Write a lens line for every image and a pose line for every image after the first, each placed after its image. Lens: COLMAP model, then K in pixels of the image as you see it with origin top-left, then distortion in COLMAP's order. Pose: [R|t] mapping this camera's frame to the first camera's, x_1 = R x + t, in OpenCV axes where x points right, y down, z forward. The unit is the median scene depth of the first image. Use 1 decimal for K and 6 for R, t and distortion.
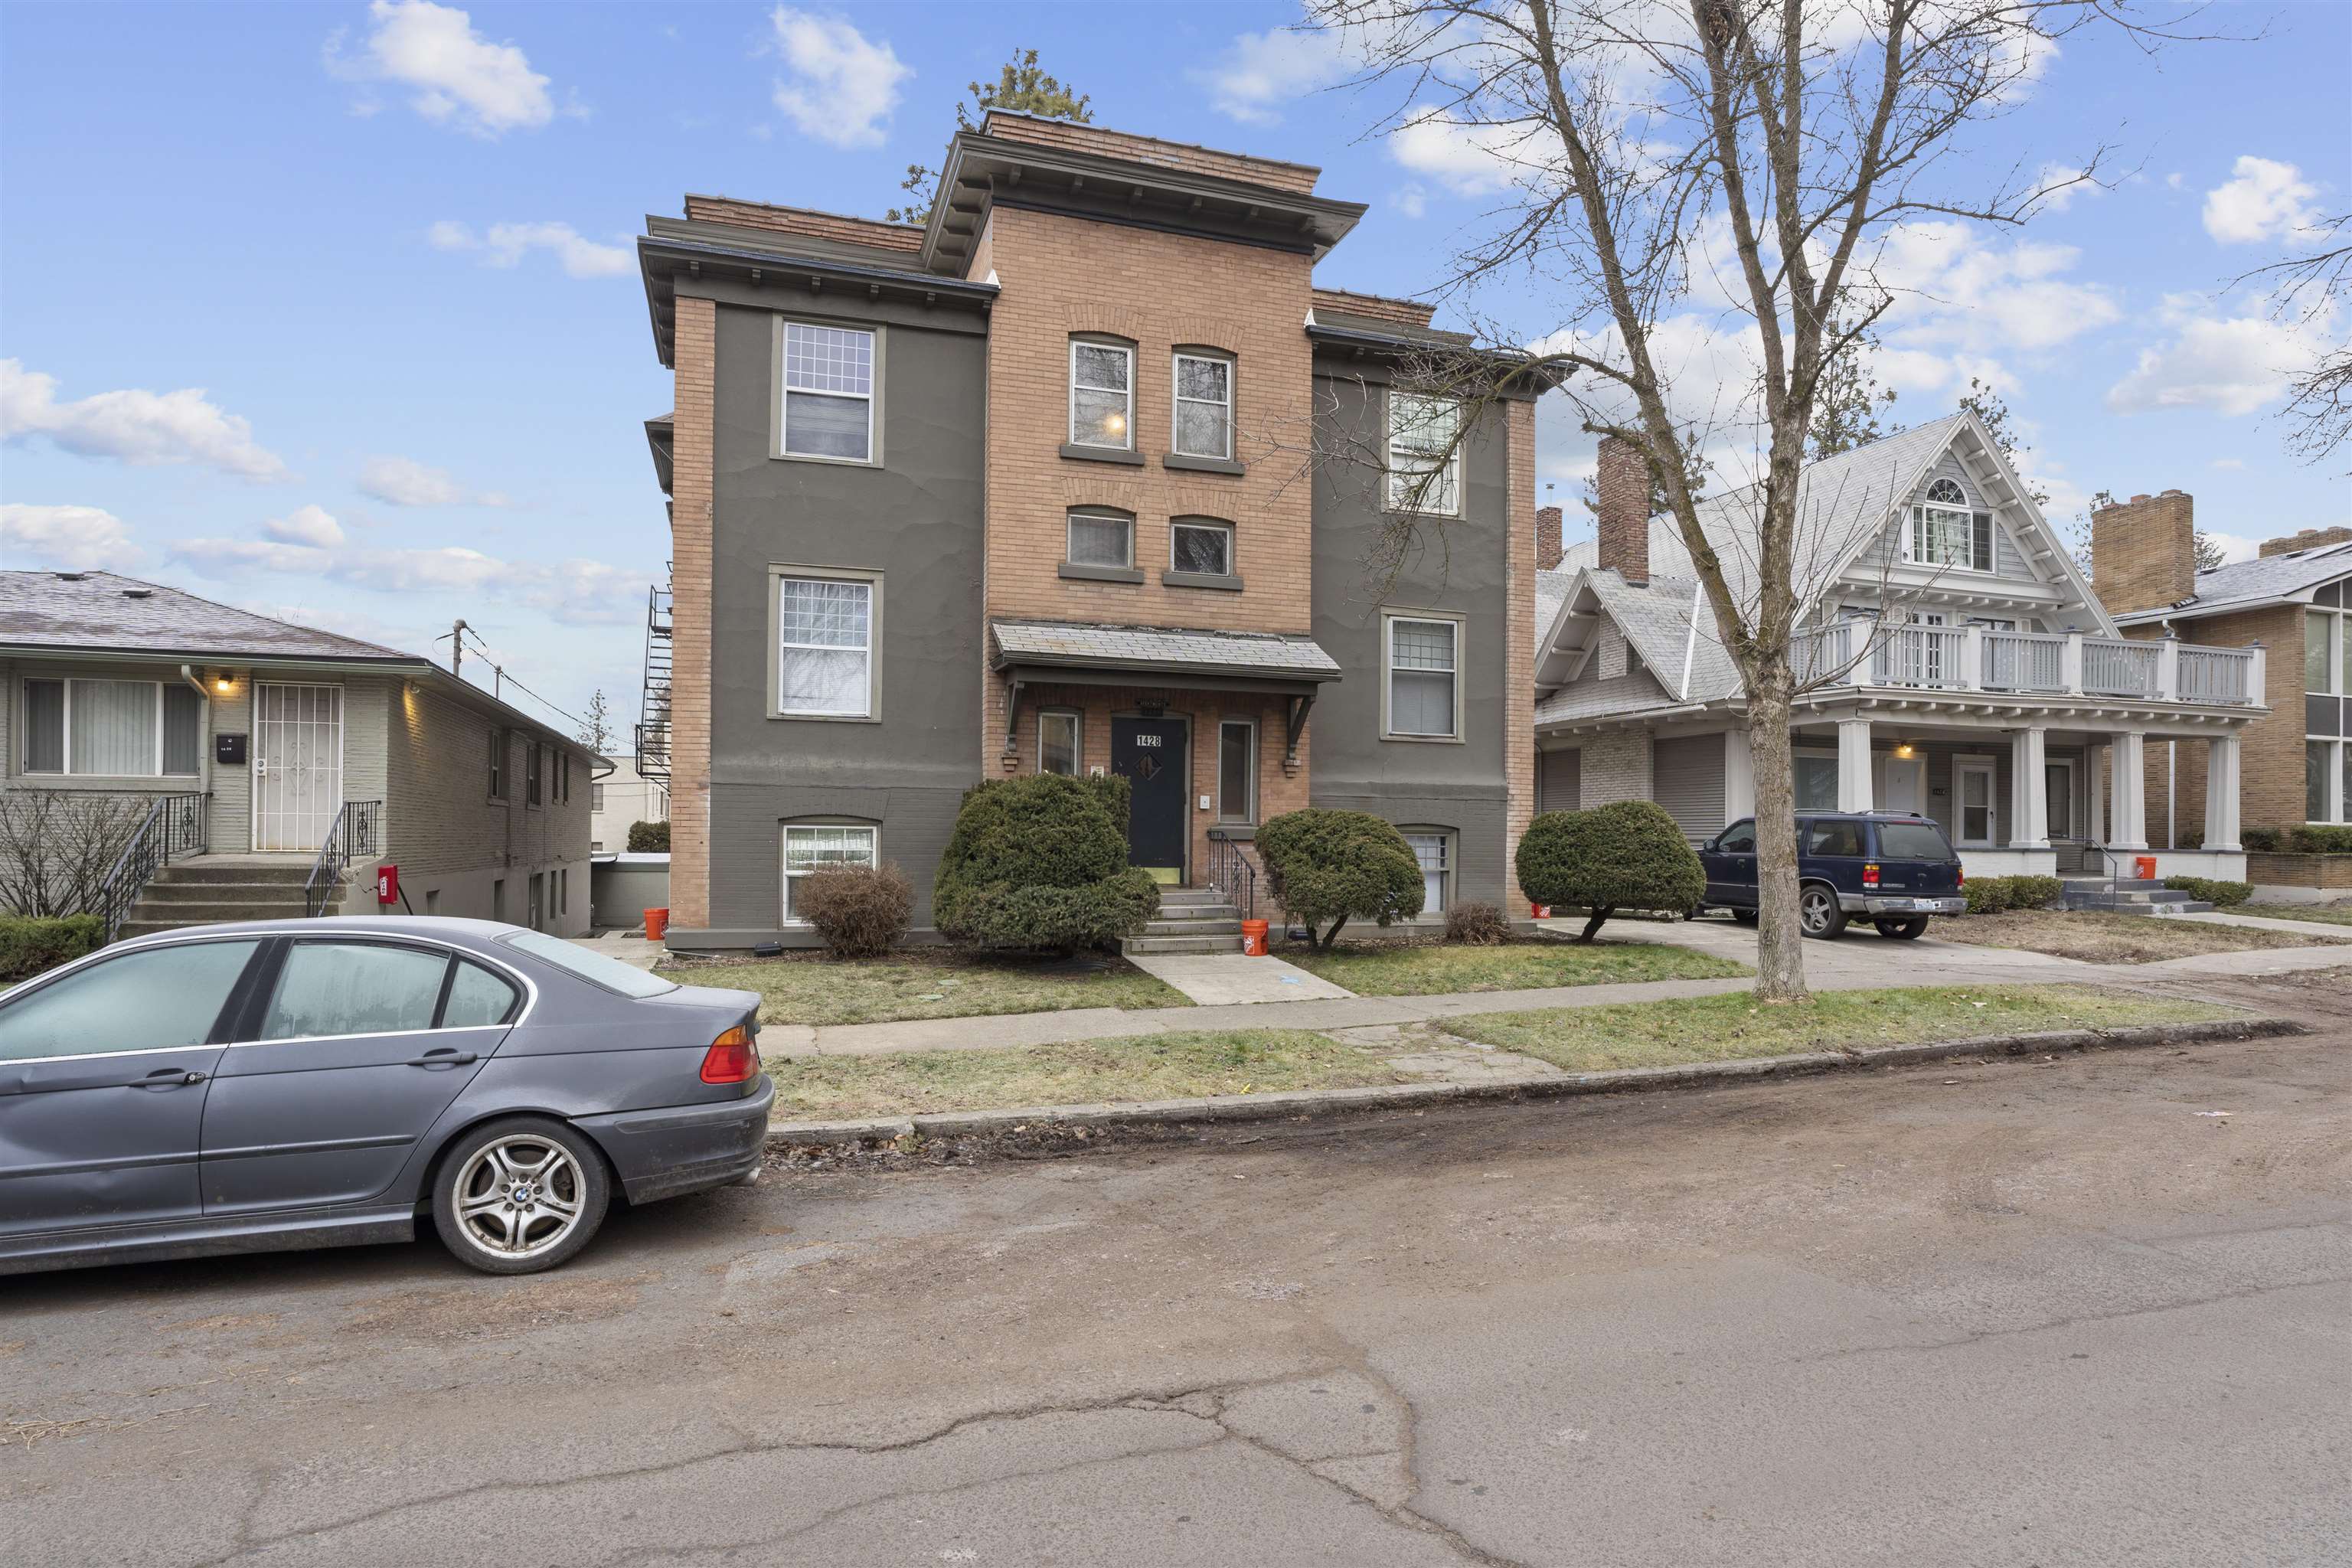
lens RADIAL K [[1283.8, 0, 1176.0], [0, 1283.8, 784.0], [0, 0, 1]] dist [-0.039699, 0.001435]
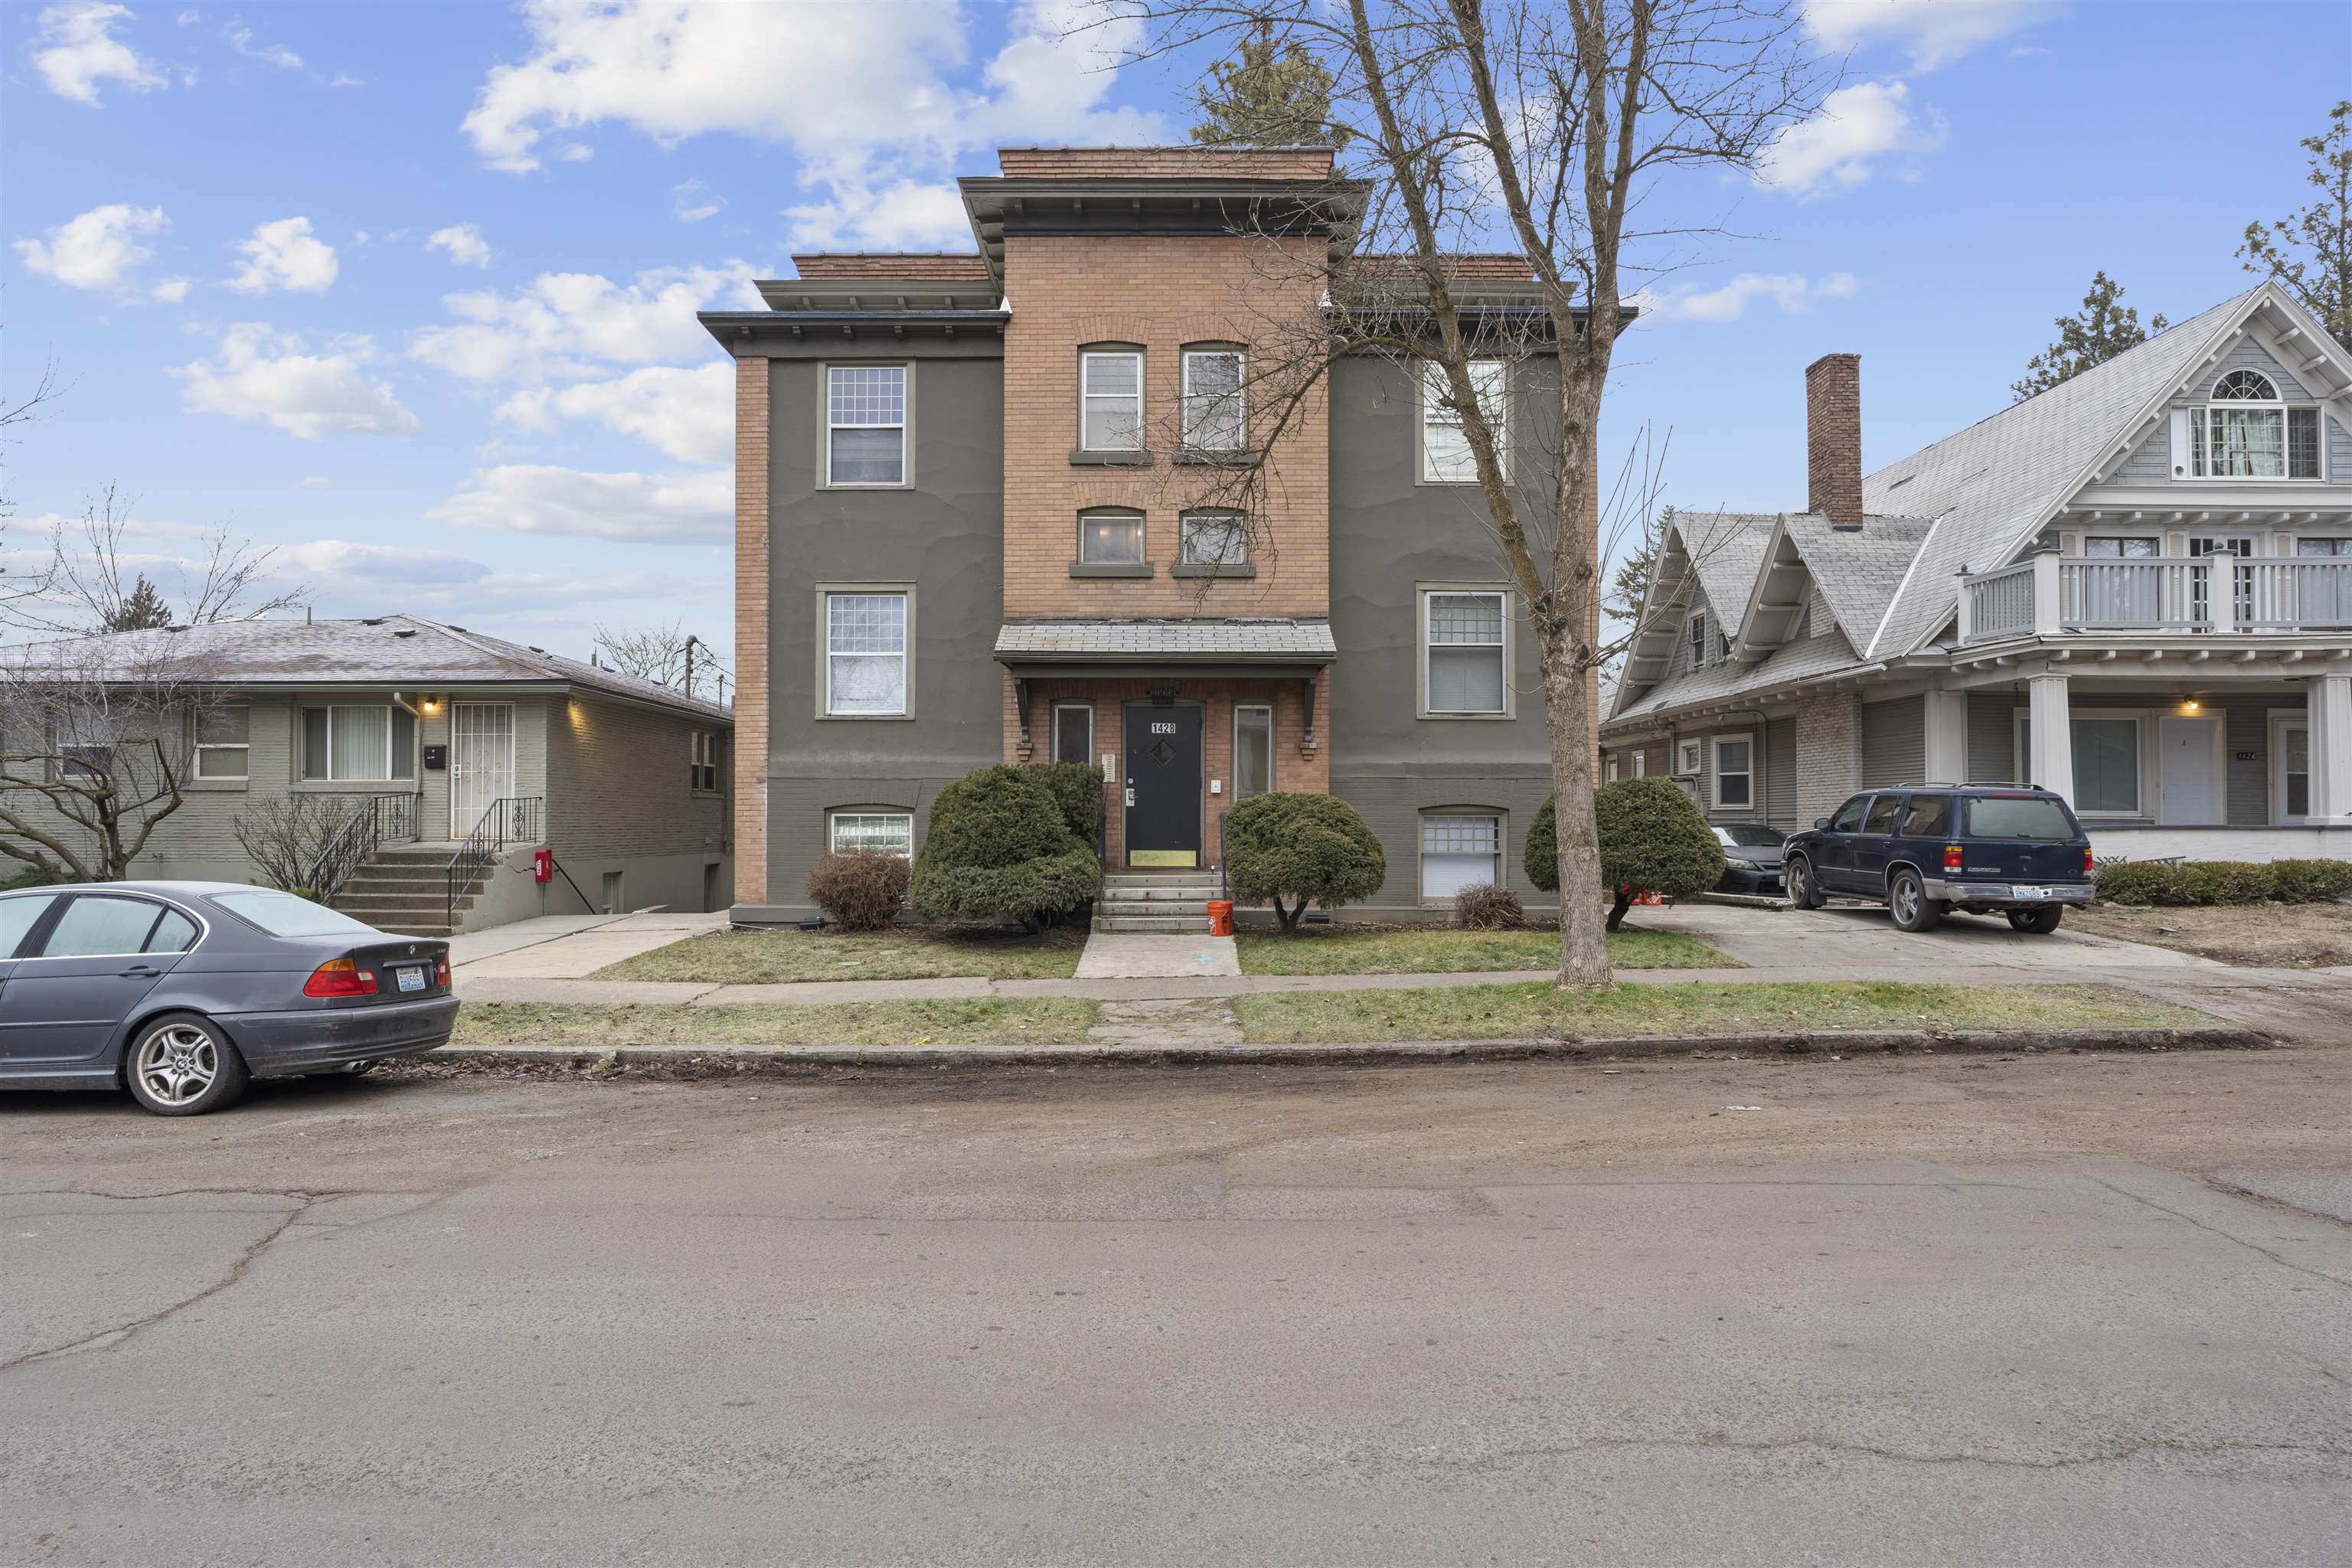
lens RADIAL K [[1370.8, 0, 1179.3], [0, 1370.8, 748.6], [0, 0, 1]] dist [-0.039614, 0.017293]
pose [[0.950748, -0.025061, -0.308950, 0.343139], [0.021569, 0.999659, -0.014713, -0.000733], [0.309213, 0.007324, 0.950965, -0.050026]]
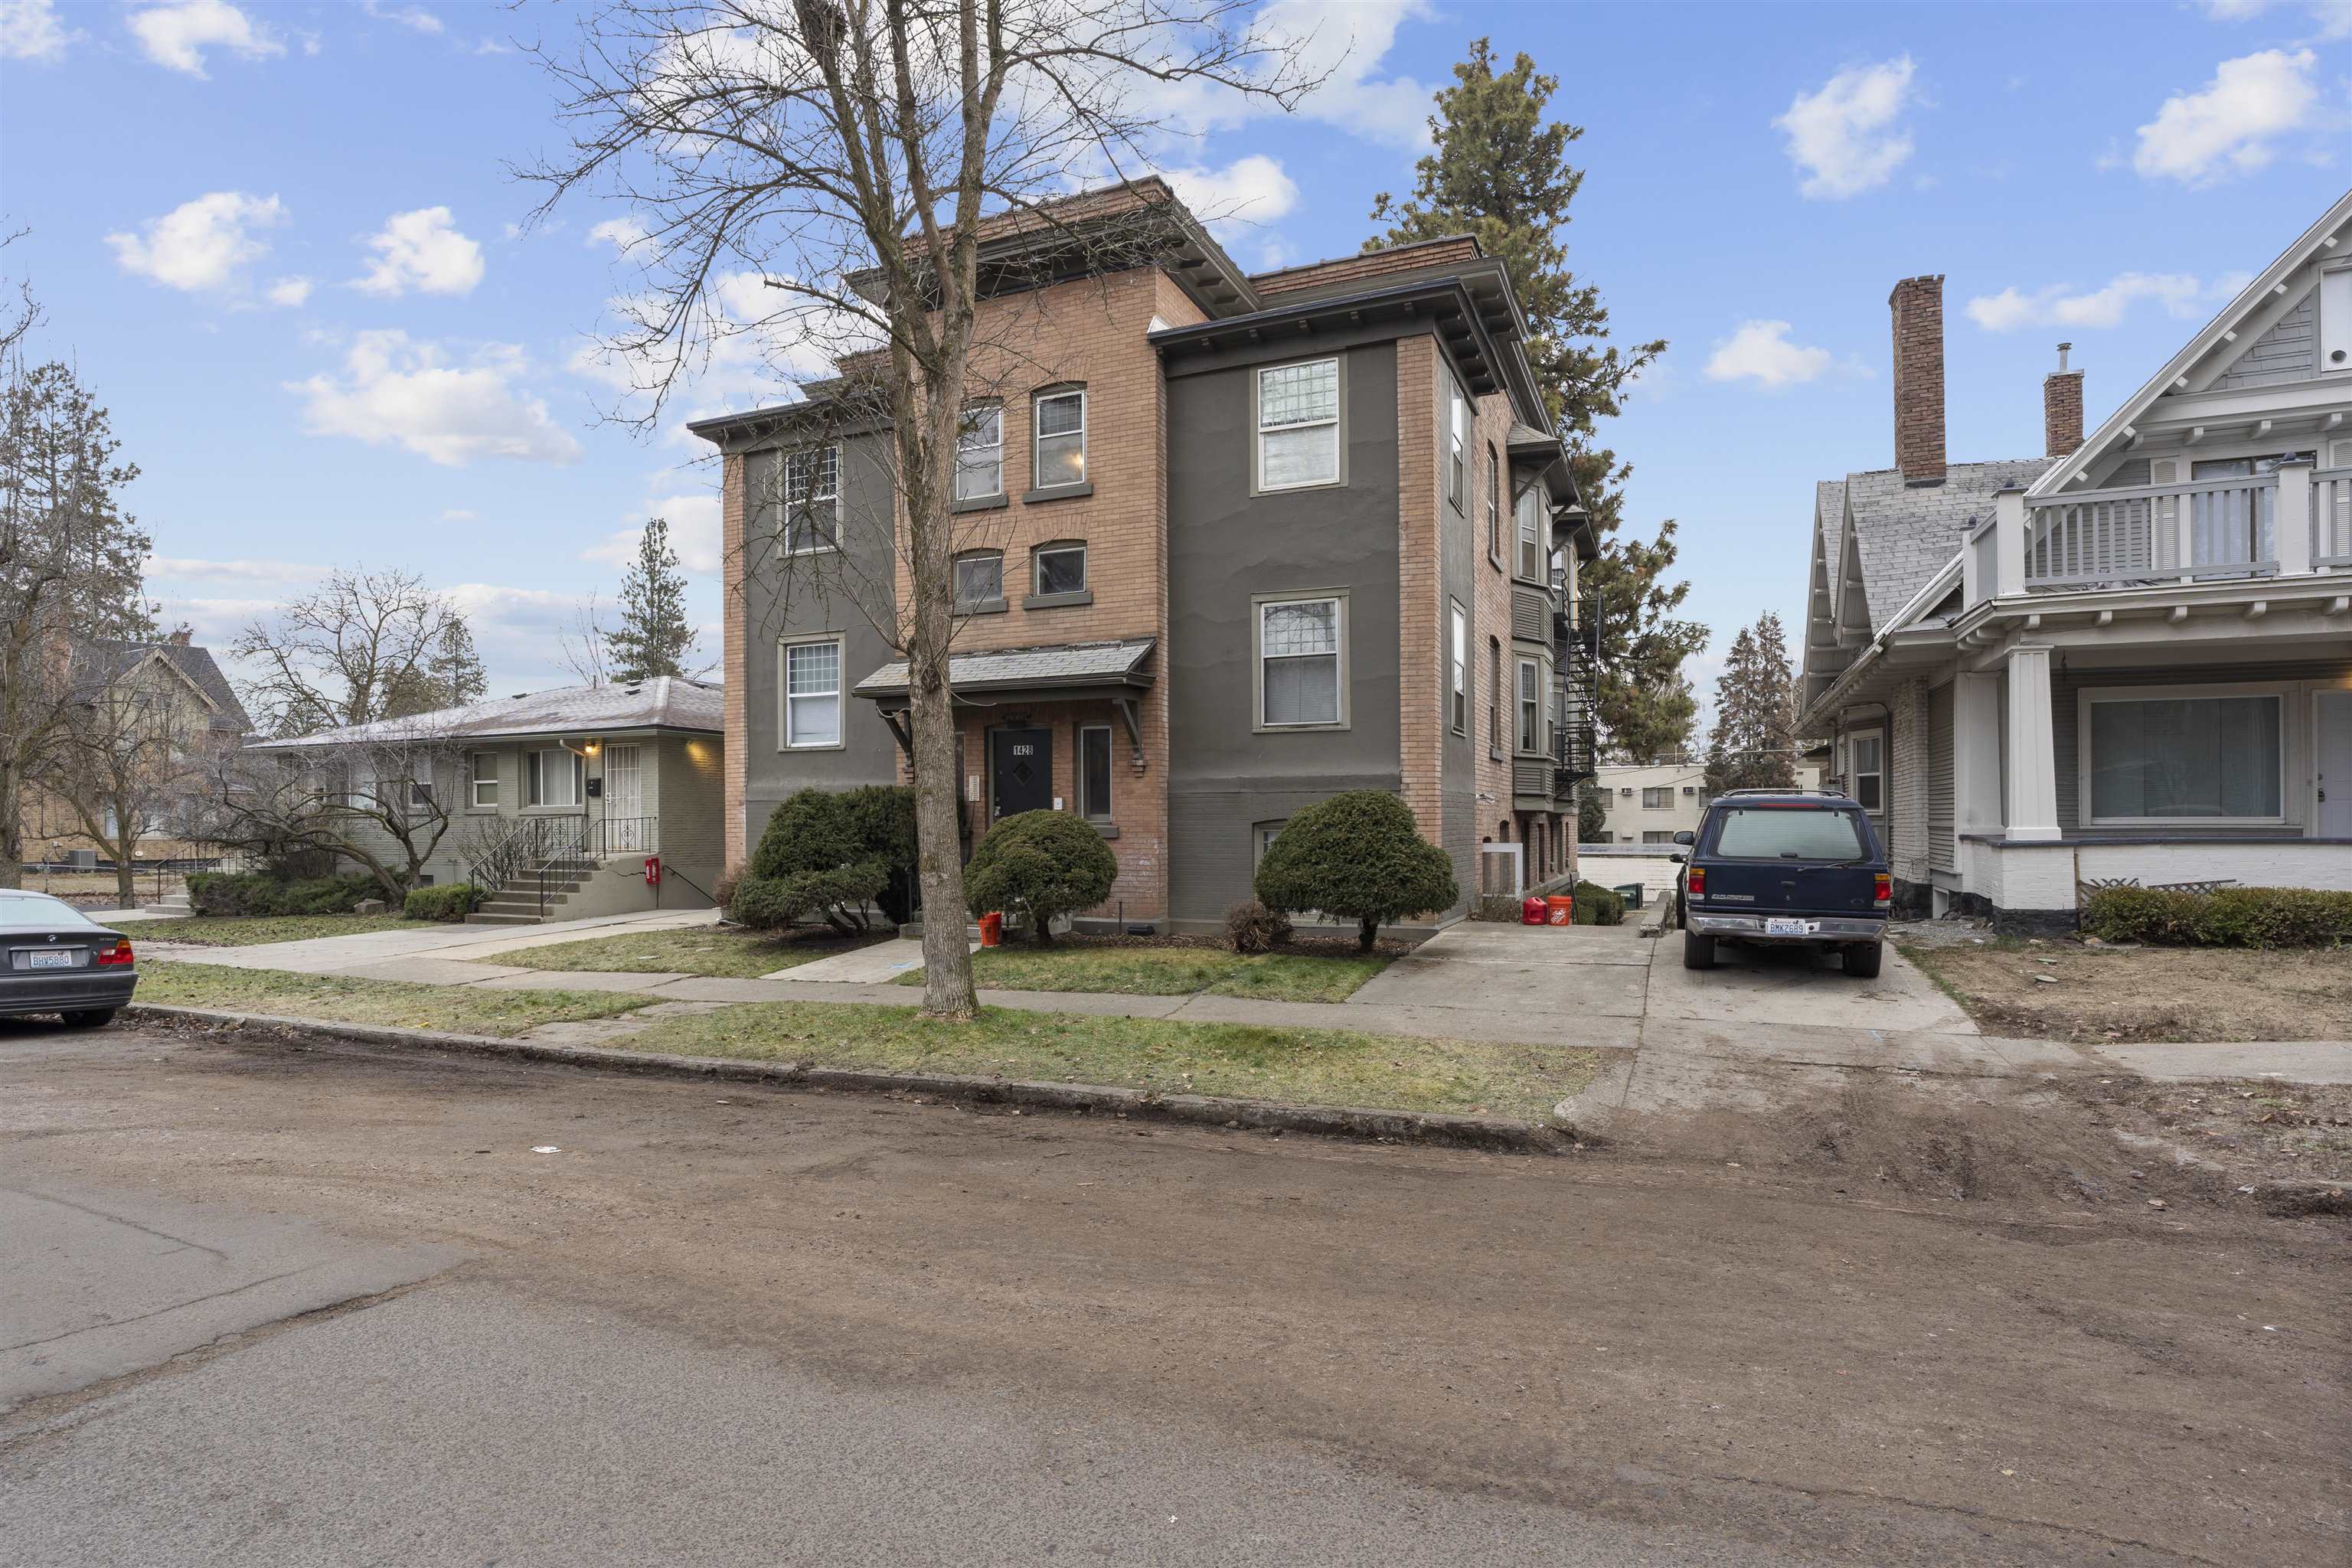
lens RADIAL K [[1229.7, 0, 1176.0], [0, 1229.7, 784.0], [0, 0, 1]] dist [-0.049400, 0.020579]
pose [[0.746123, -0.035386, -0.664867, 0.815032], [0.041756, 0.999108, -0.006315, 0.008375], [0.664497, -0.023051, 0.746935, 0.296932]]
